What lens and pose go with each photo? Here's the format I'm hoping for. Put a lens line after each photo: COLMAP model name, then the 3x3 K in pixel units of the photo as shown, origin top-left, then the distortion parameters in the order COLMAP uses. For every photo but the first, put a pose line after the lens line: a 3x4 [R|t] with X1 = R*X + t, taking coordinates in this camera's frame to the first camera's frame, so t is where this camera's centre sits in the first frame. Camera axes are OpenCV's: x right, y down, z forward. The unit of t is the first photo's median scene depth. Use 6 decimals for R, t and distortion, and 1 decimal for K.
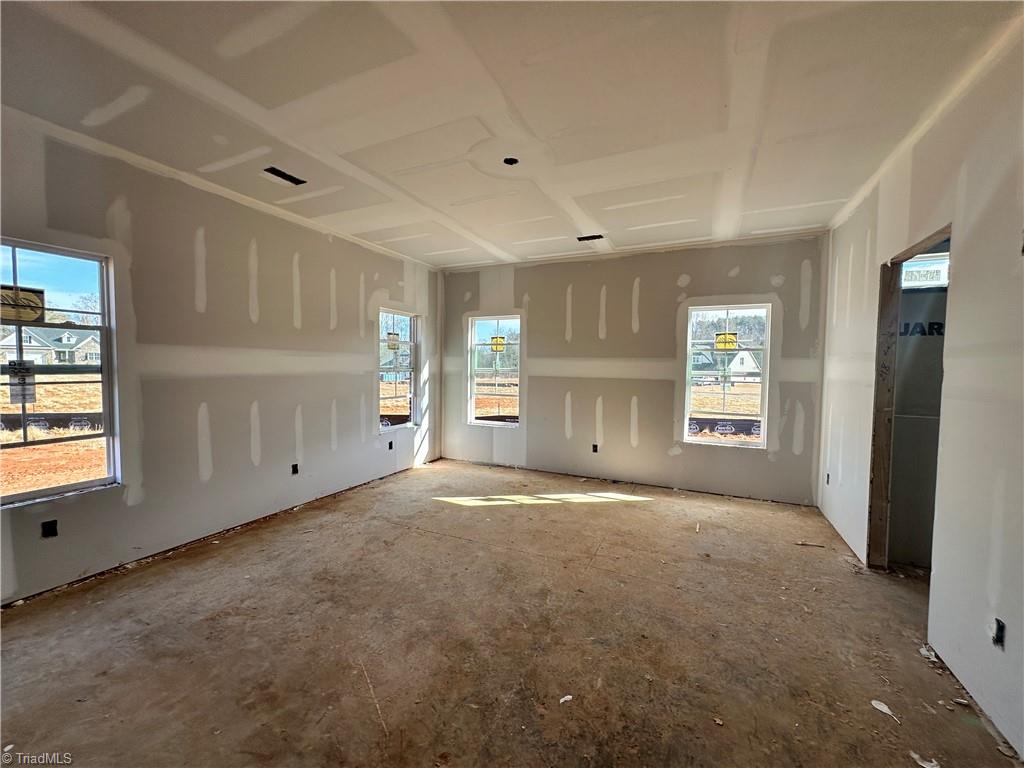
lens RADIAL K [[407.6, 0, 509.8], [0, 407.6, 382.4], [0, 0, 1]] dist [-0.003078, 0.001463]
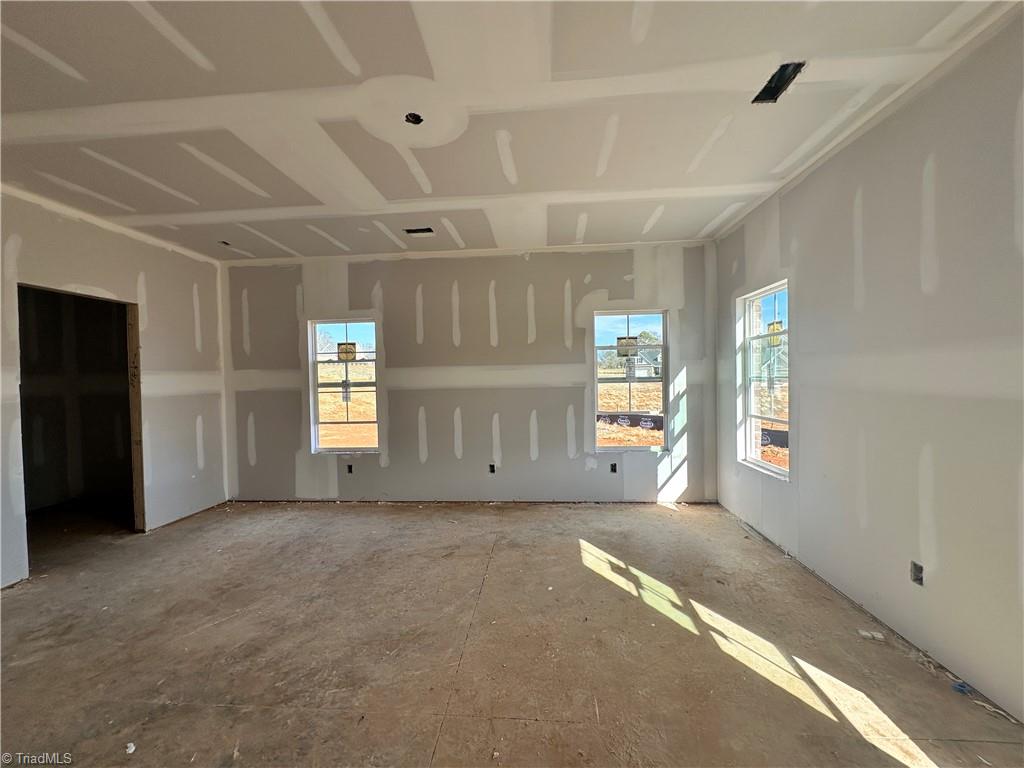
lens RADIAL K [[407.6, 0, 514.4], [0, 407.6, 383.1], [0, 0, 1]] dist [-0.003078, 0.001463]
pose [[0.361584, -0.005253, -0.932325, 0.569751], [-0.012696, 0.999864, -0.010558, -0.017469], [0.932253, 0.015655, 0.361468, 0.639011]]
